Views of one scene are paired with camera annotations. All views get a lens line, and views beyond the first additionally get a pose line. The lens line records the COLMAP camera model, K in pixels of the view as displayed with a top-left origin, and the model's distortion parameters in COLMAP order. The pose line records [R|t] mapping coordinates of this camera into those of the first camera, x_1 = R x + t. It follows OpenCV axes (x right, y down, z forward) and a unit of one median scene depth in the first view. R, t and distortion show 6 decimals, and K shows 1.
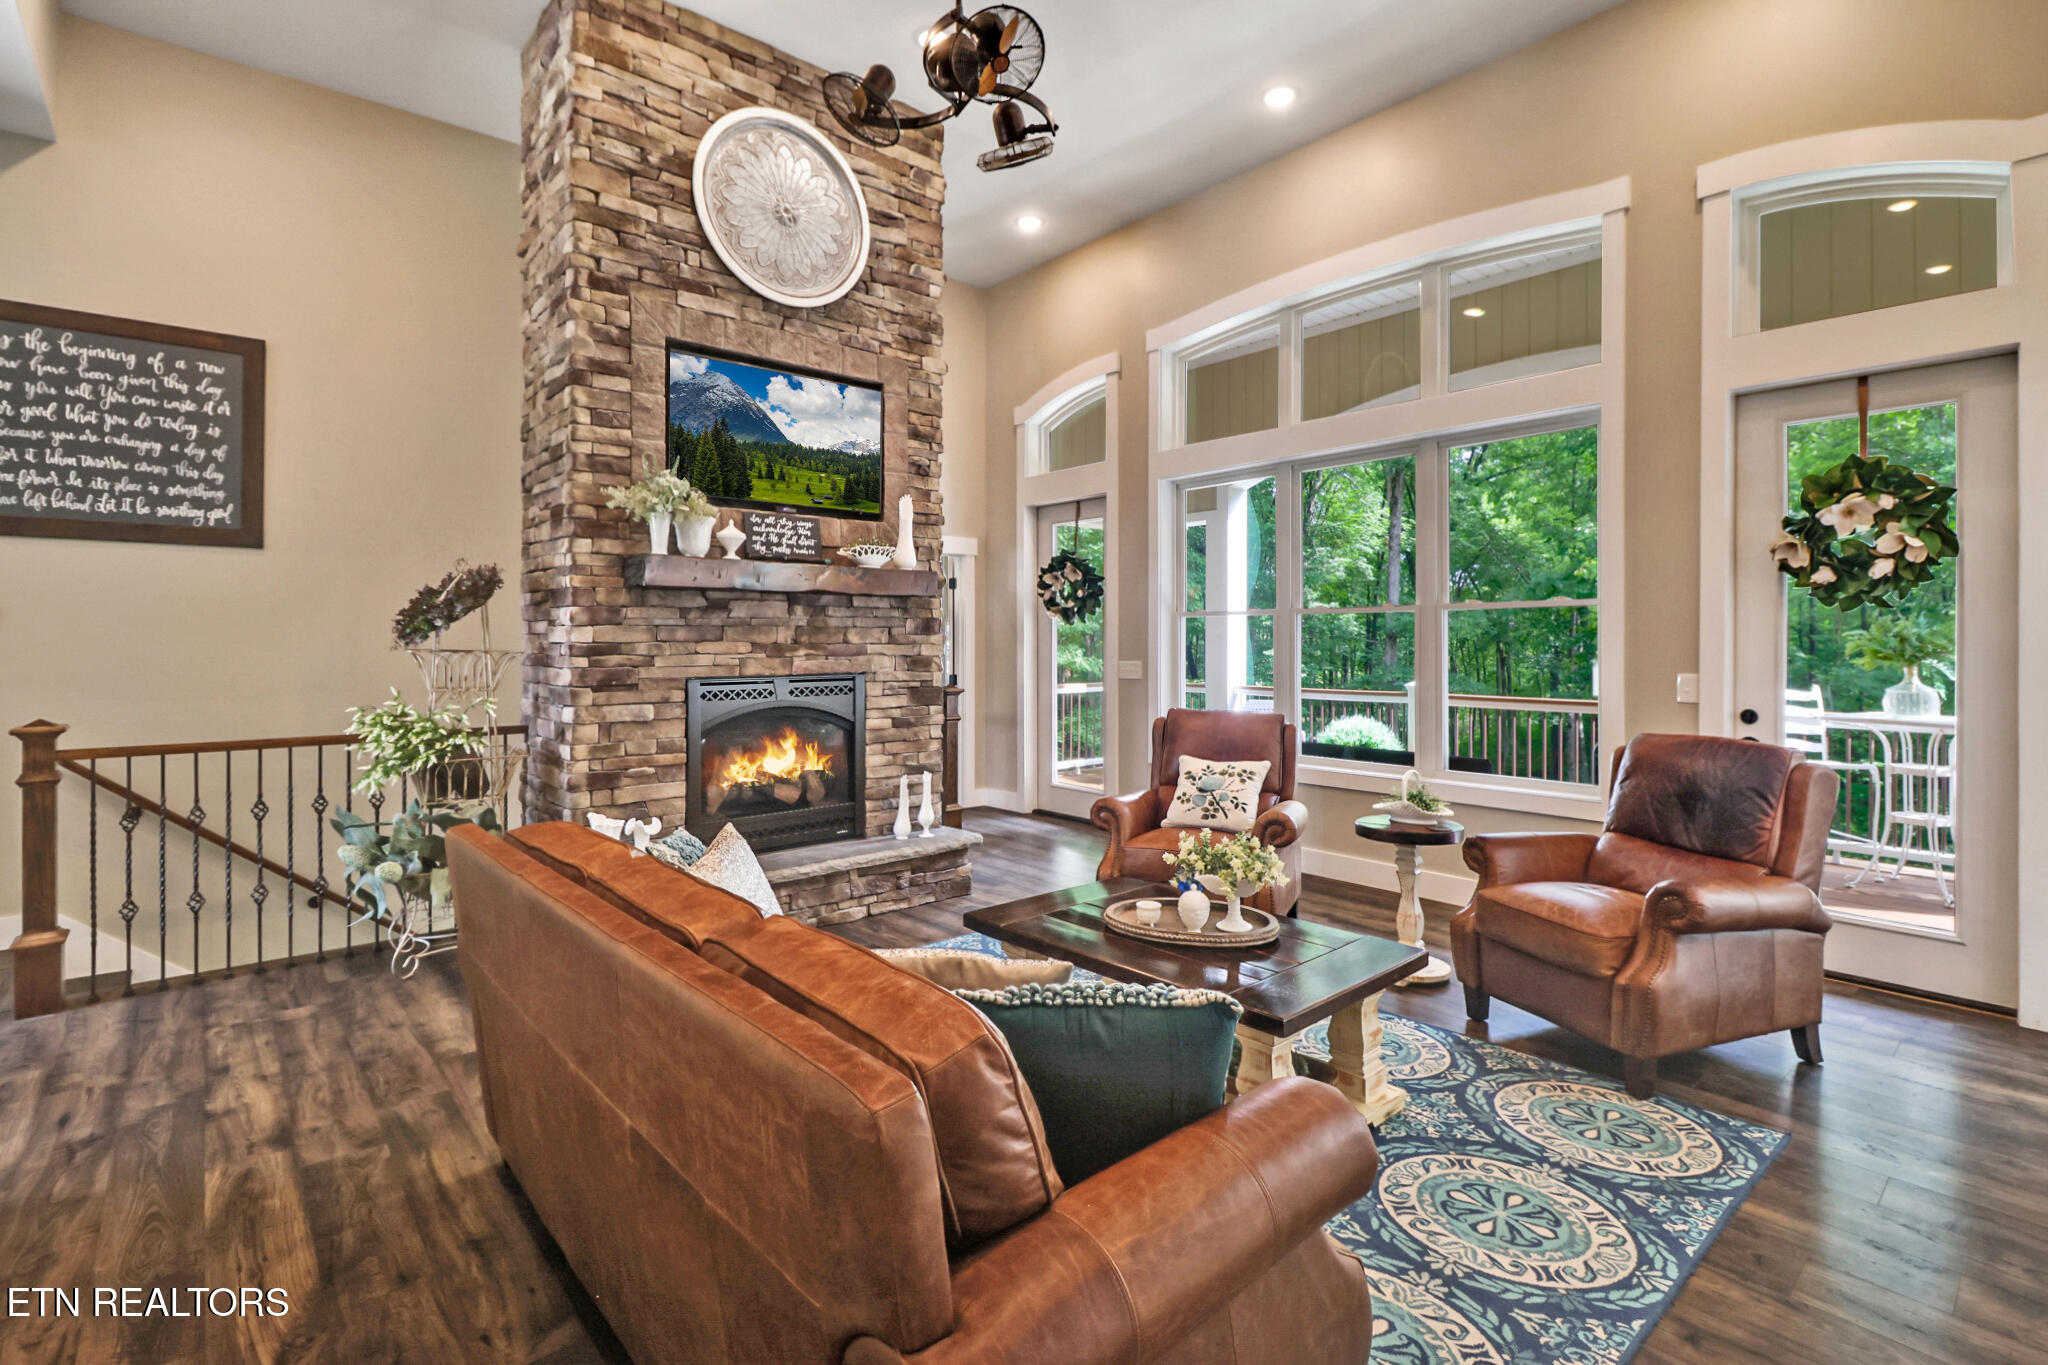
lens RADIAL K [[956.4, 0, 1028.1], [0, 956.4, 640.5], [0, 0, 1]] dist [0.003472, -0.008713]
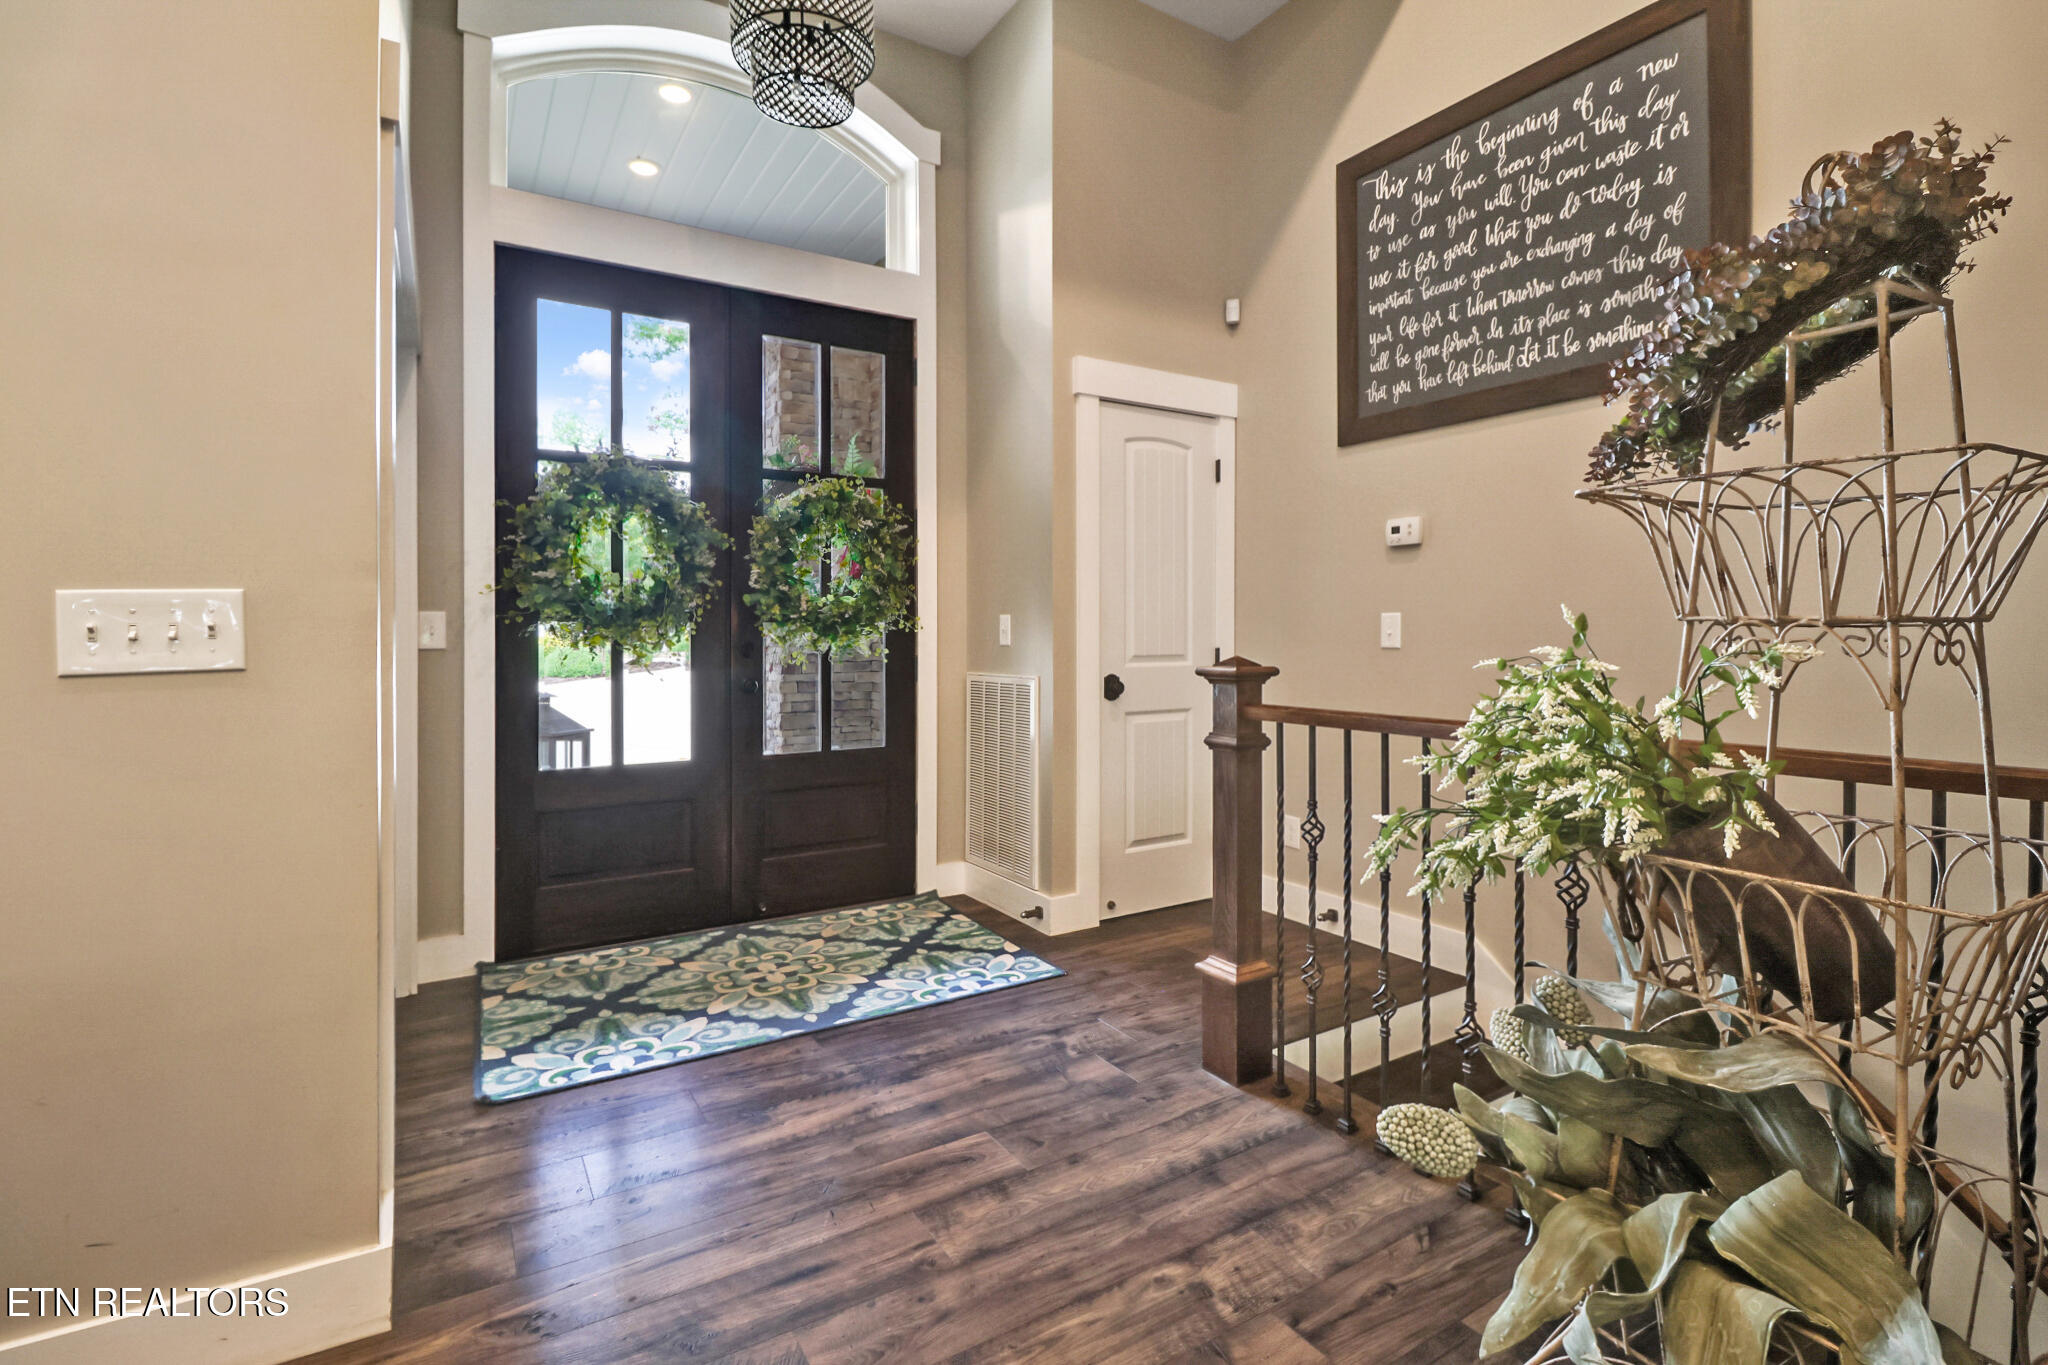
lens RADIAL K [[956.4, 0, 1028.1], [0, 956.4, 640.5], [0, 0, 1]] dist [0.003472, -0.008713]
pose [[-0.151256, 0.003797, -0.988487, -0.257961], [0.003663, 0.999988, 0.003281, 0.053991], [0.988488, -0.003125, -0.151268, 0.762156]]
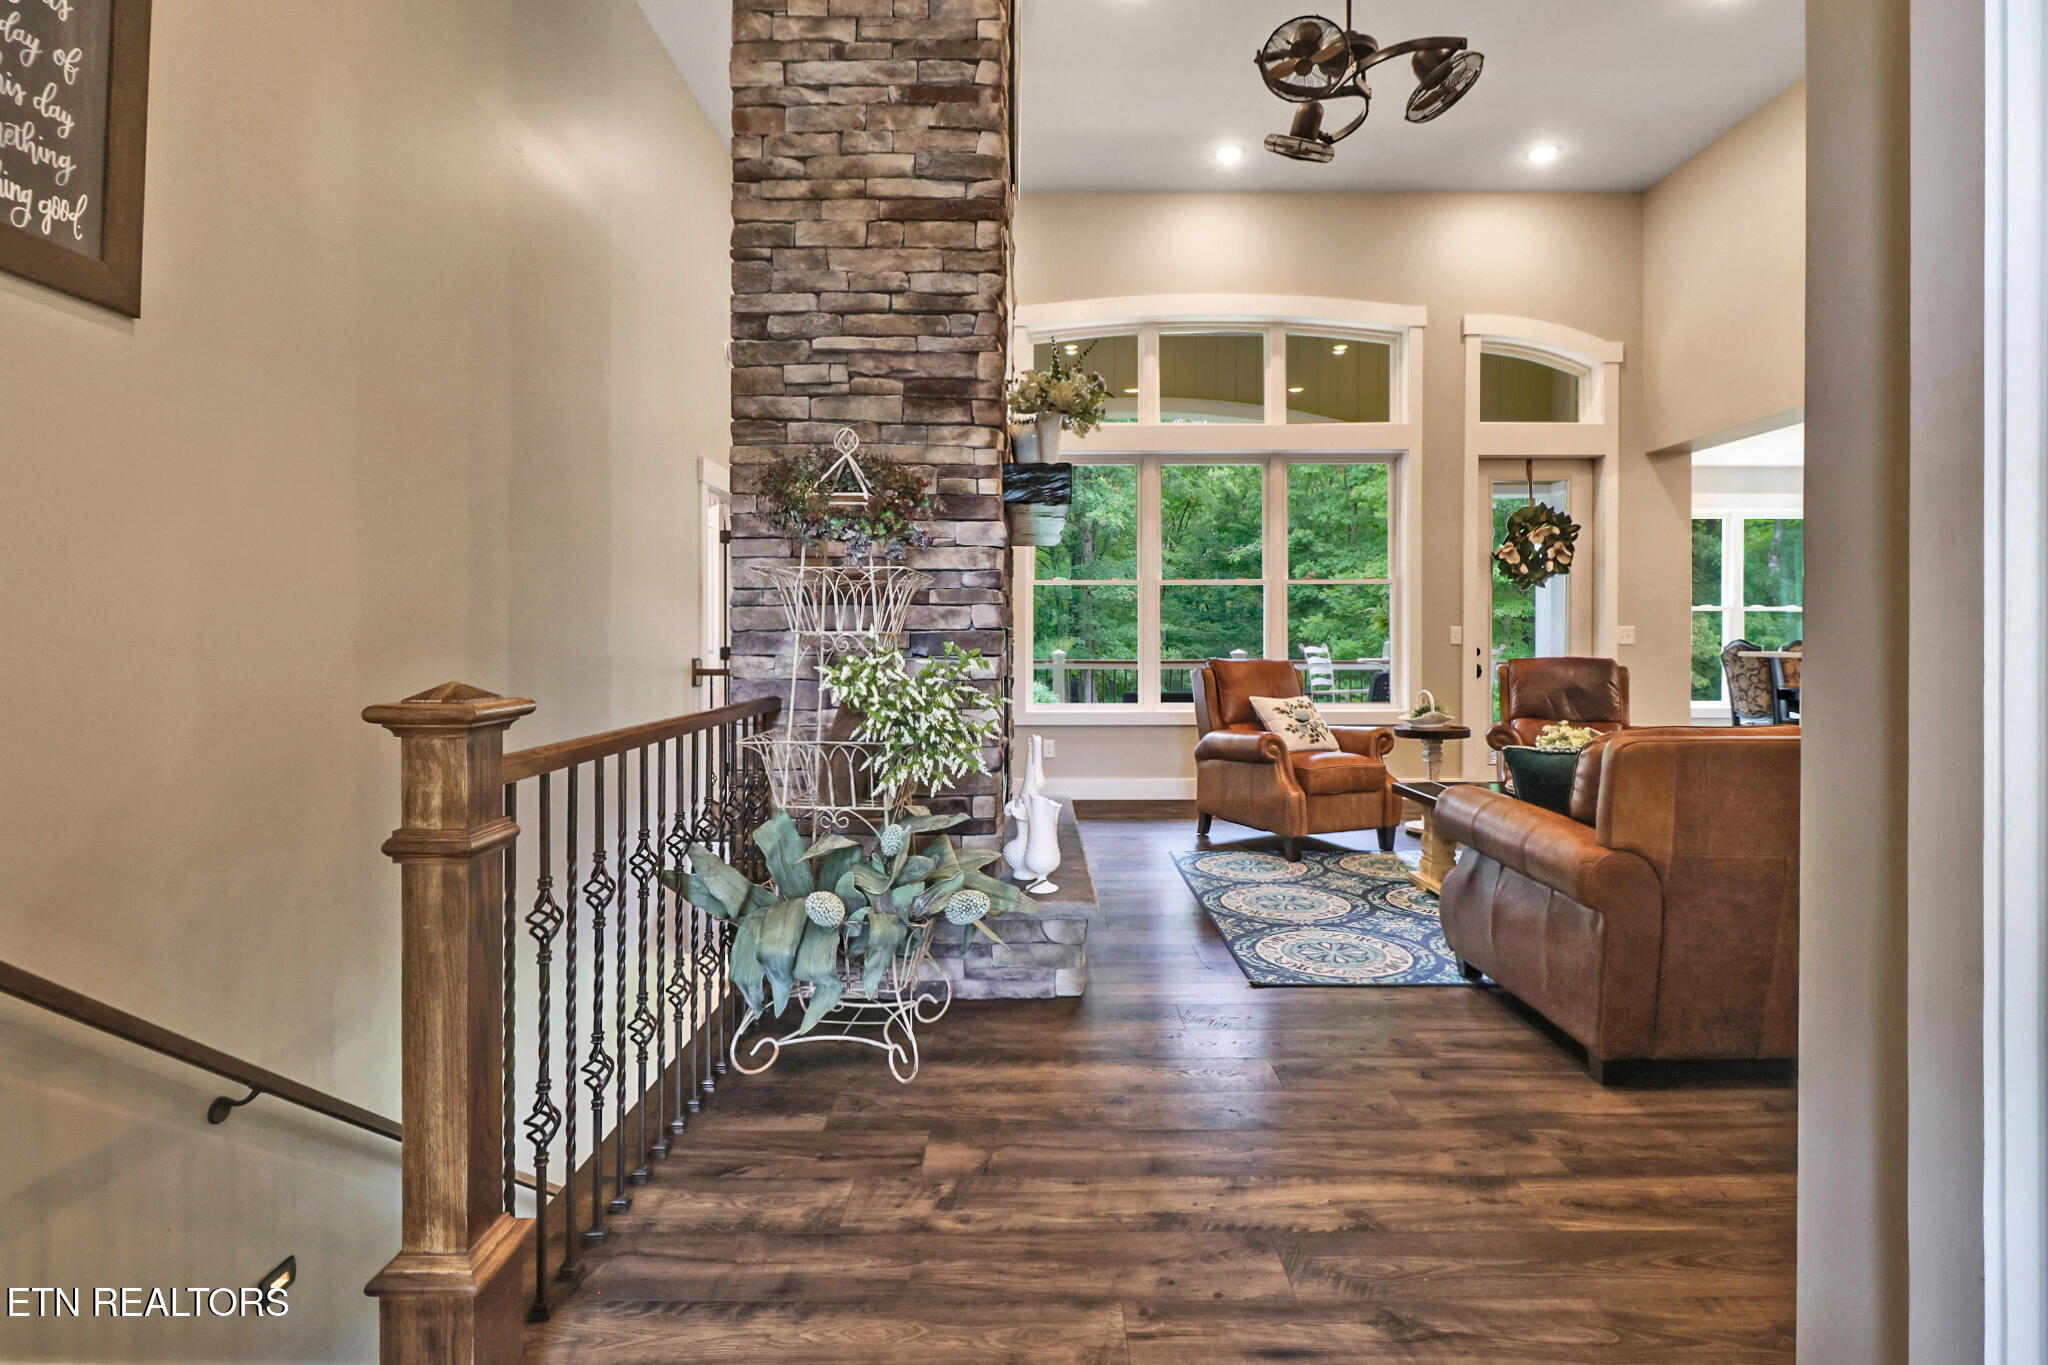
lens RADIAL K [[956.4, 0, 1028.1], [0, 956.4, 640.5], [0, 0, 1]] dist [0.003472, -0.008713]
pose [[0.655717, -0.001502, 0.755006, -0.945817], [-0.002955, 0.999985, 0.004555, 0.050087], [-0.755001, -0.005218, 0.655703, 0.456170]]
